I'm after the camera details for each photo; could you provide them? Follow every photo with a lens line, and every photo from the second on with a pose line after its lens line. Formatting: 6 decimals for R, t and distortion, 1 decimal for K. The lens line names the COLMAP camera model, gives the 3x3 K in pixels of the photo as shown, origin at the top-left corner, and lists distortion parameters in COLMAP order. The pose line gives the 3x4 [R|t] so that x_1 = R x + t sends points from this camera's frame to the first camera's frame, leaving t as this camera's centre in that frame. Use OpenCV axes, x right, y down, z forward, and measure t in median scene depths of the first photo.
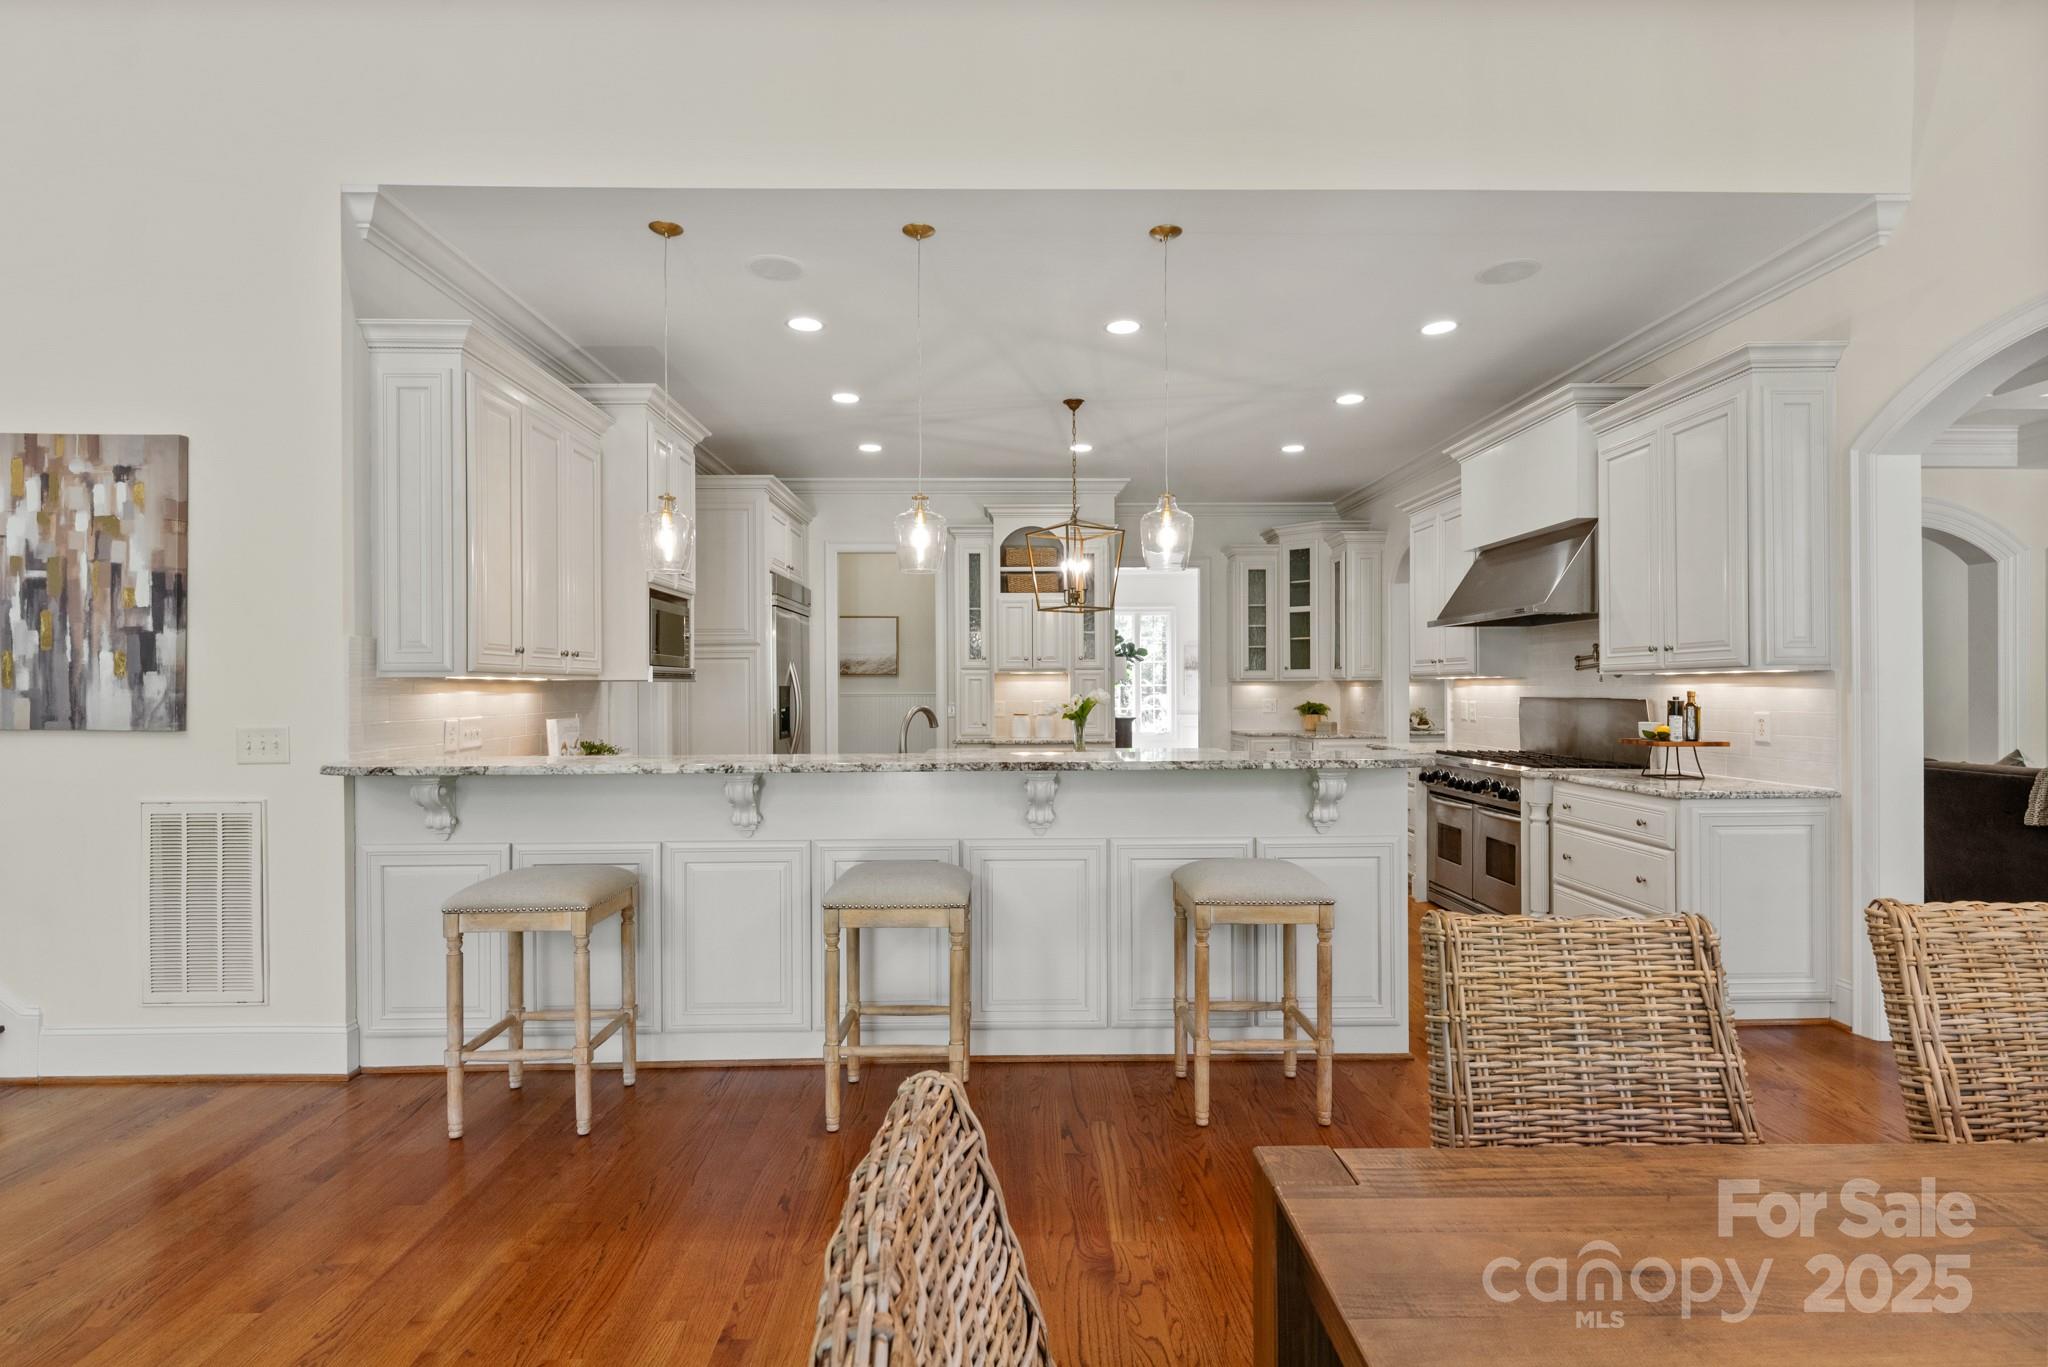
lens RADIAL K [[994.2, 0, 1022.5], [0, 994.2, 690.5], [0, 0, 1]] dist [0.000944, -0.000078]
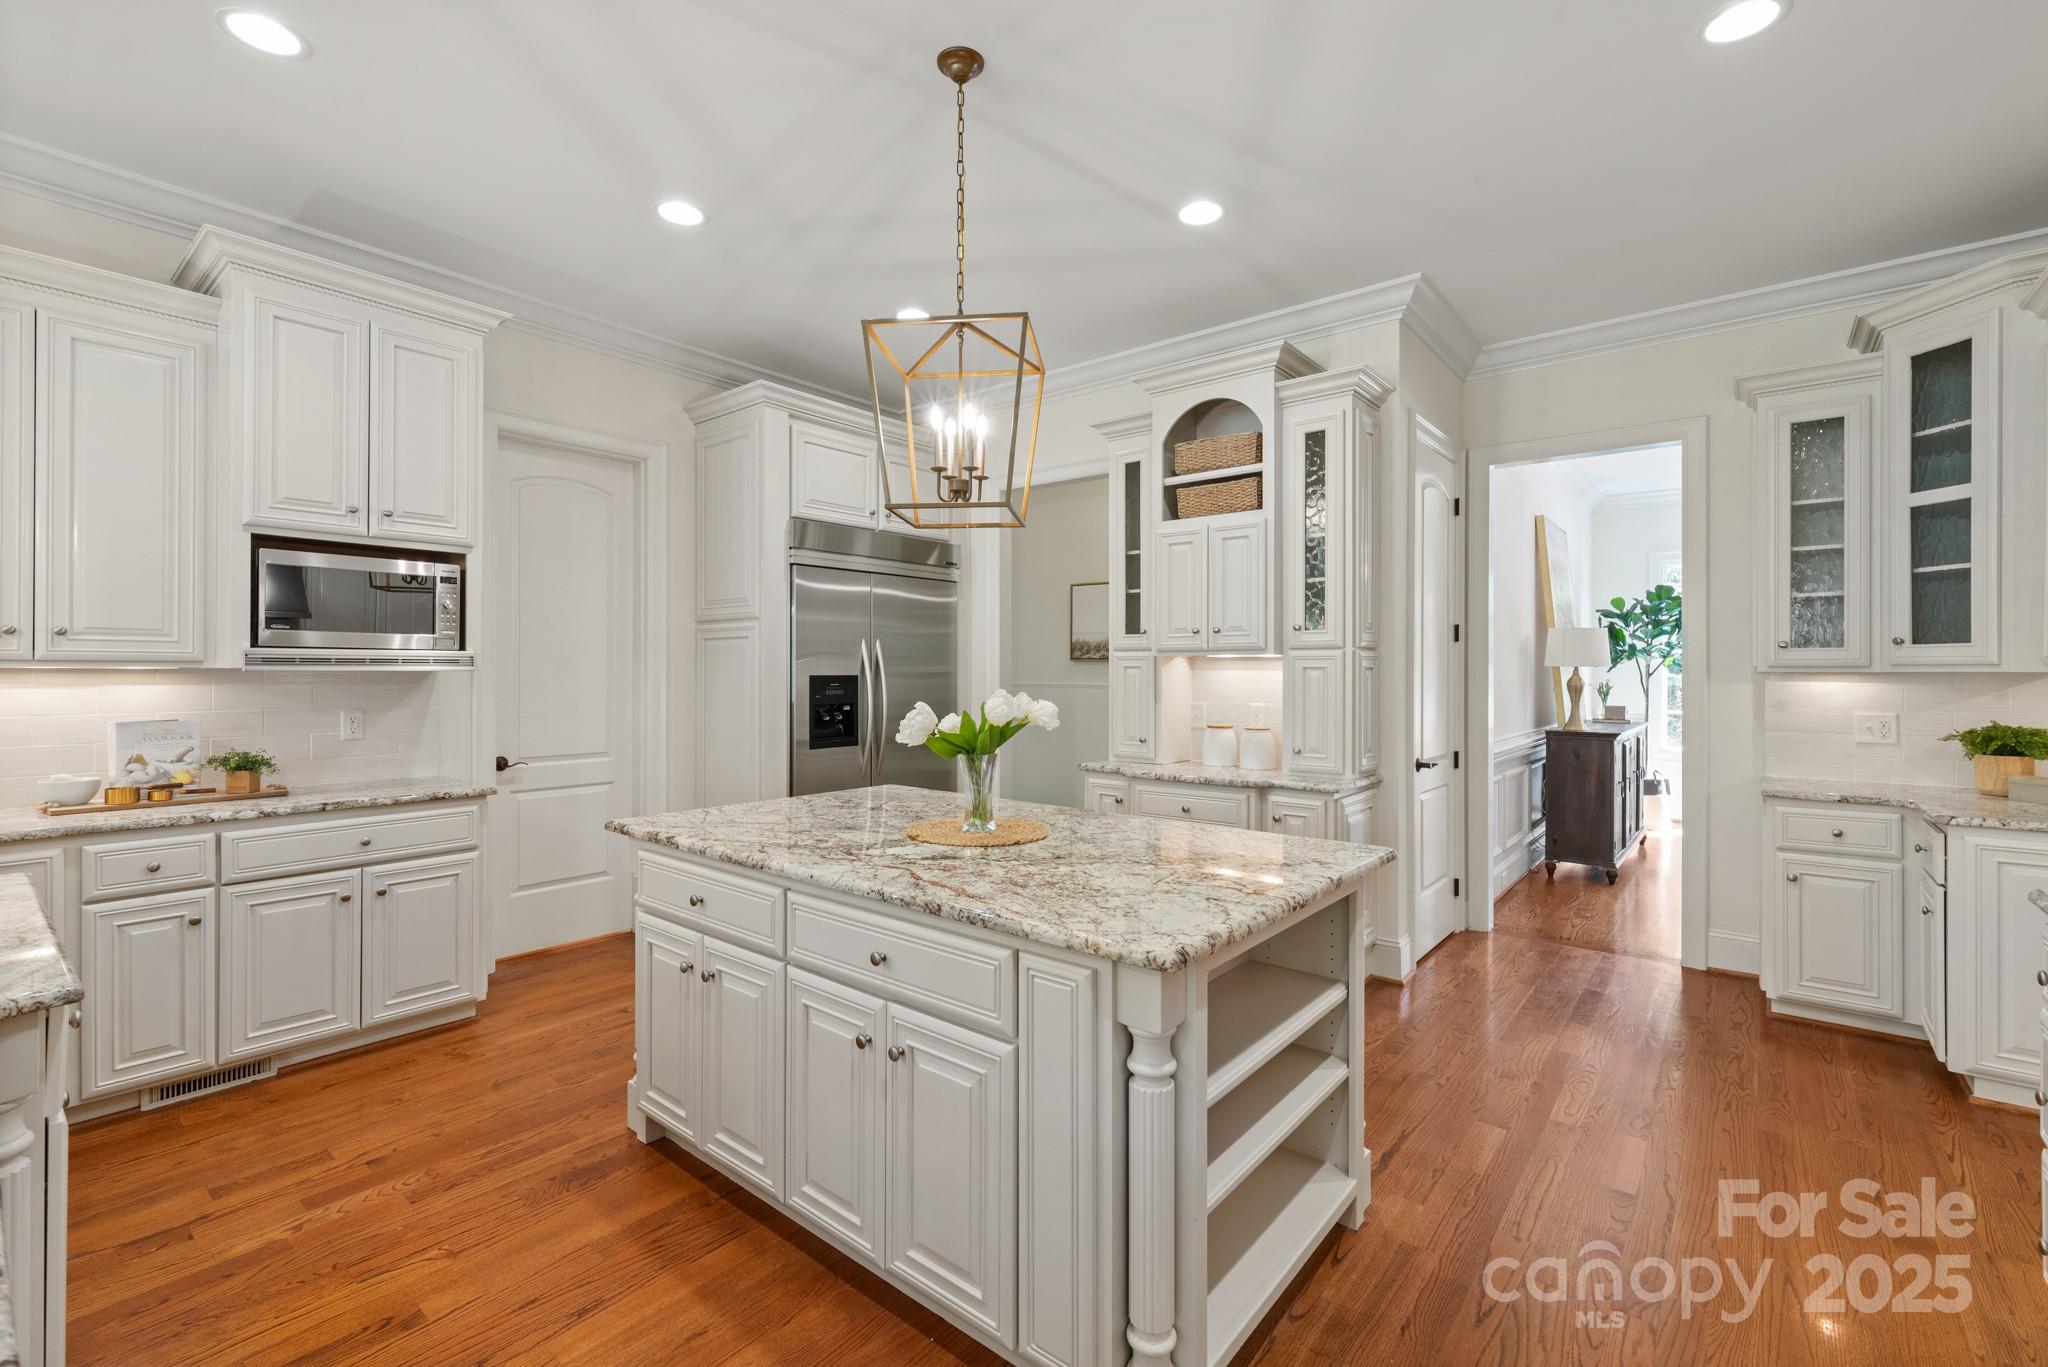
lens RADIAL K [[897.1, 0, 1011.1], [0, 897.1, 663.5], [0, 0, 1]] dist [-0.000034, 0.000355]
pose [[0.759552, 0.002228, -0.650442, 0.450482], [-0.008079, 0.999949, -0.006009, -0.016048], [0.650396, 0.009819, 0.759532, 0.937922]]
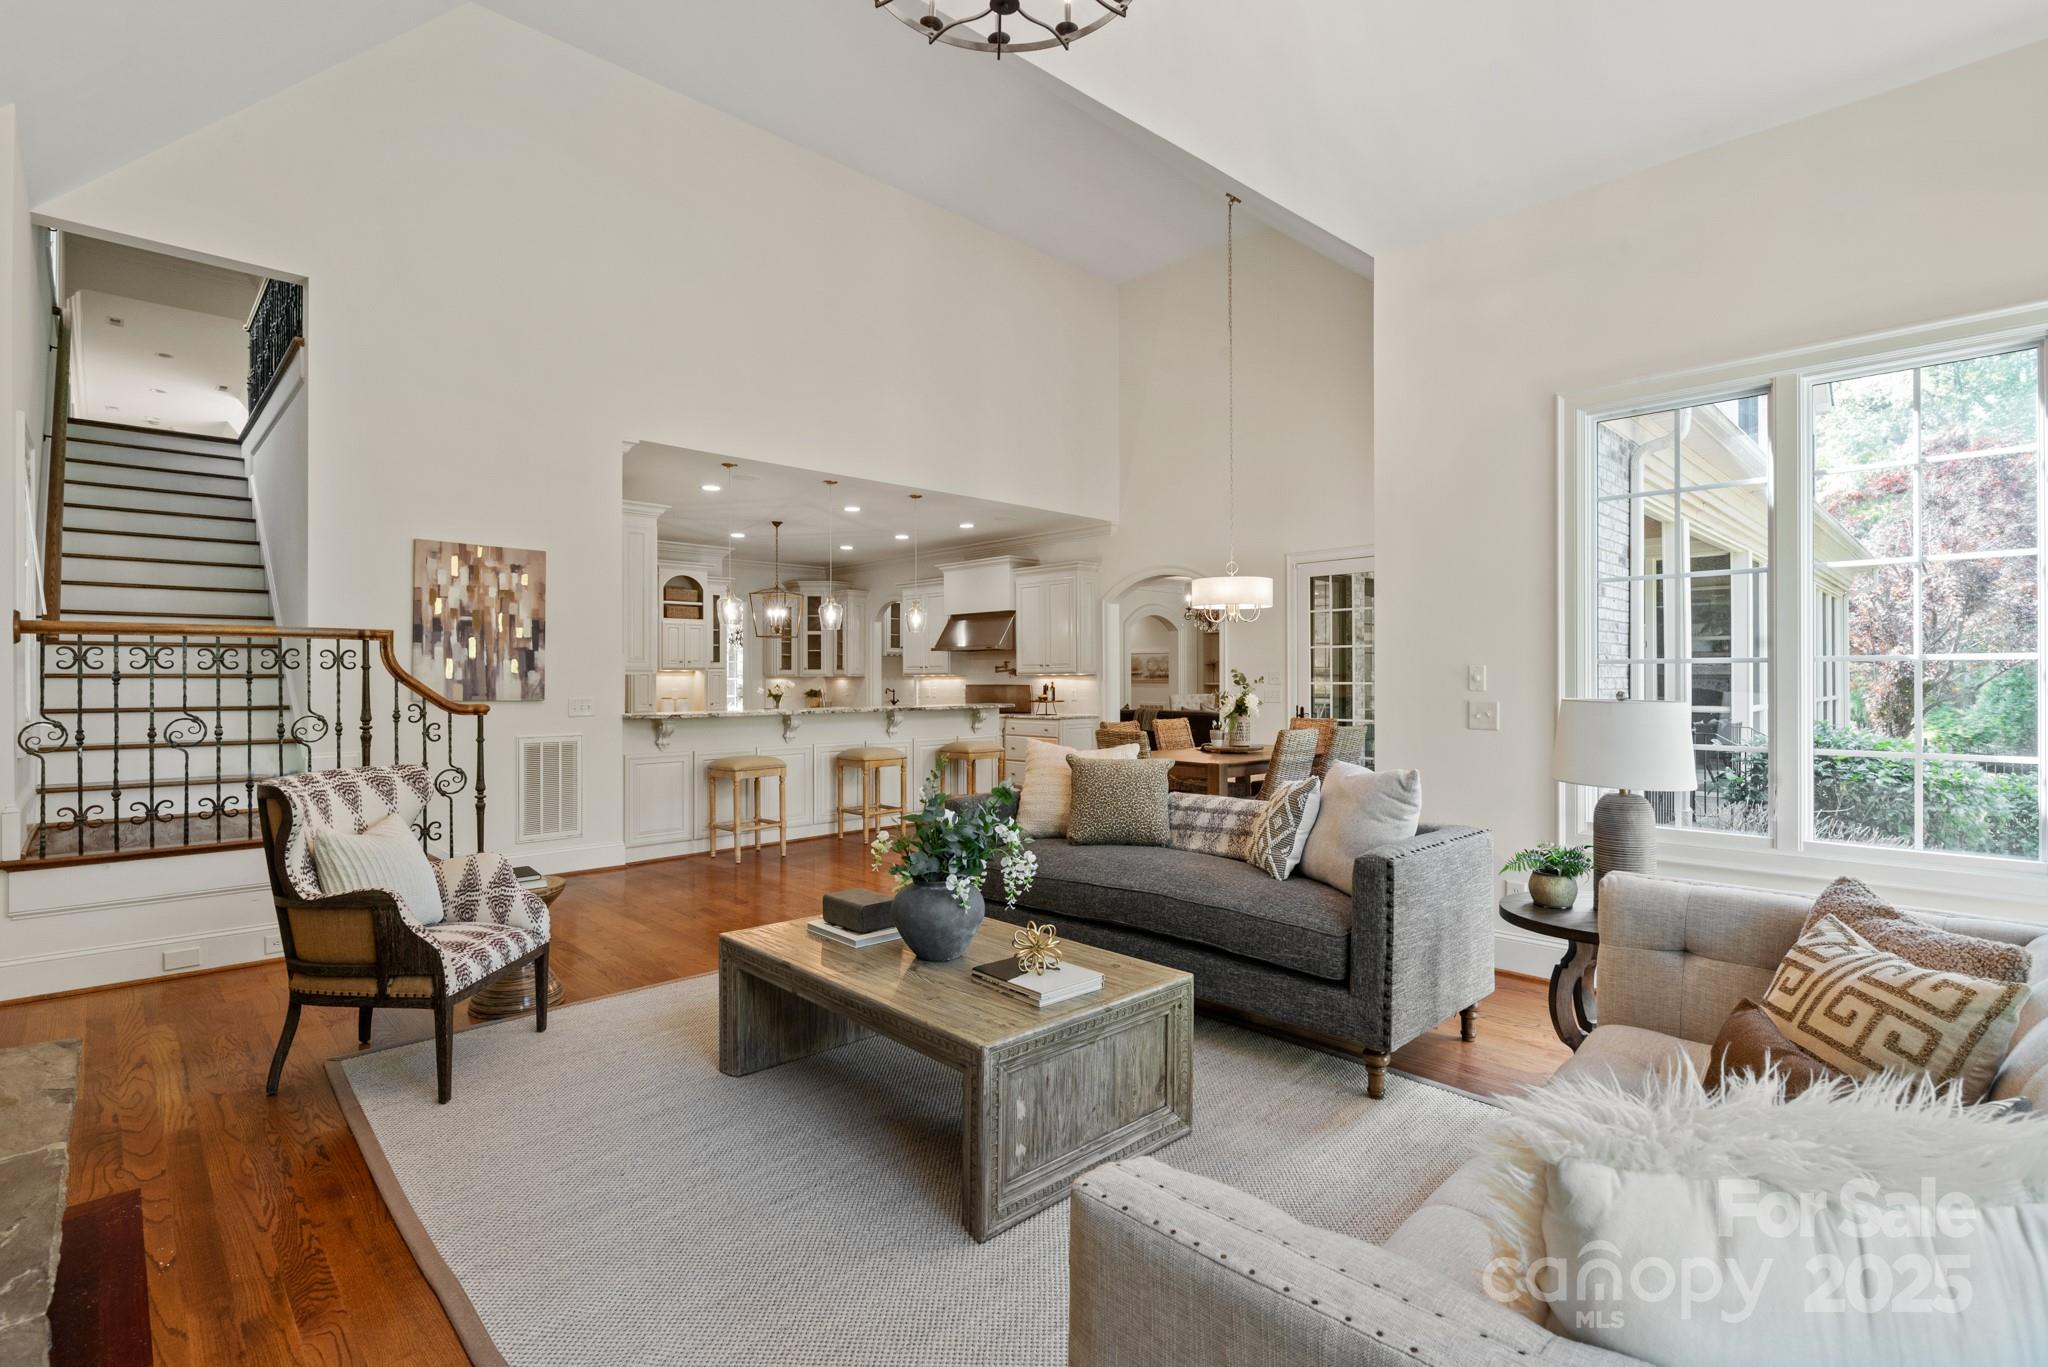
lens RADIAL K [[994.2, 0, 1017.2], [0, 994.2, 675.0], [0, 0, 1]] dist [0.000944, -0.000078]
pose [[0.727831, 0.005838, 0.685732, -1.190434], [0.000477, 0.999959, -0.009019, 0.006024], [-0.685757, 0.006891, 0.727798, -0.847472]]
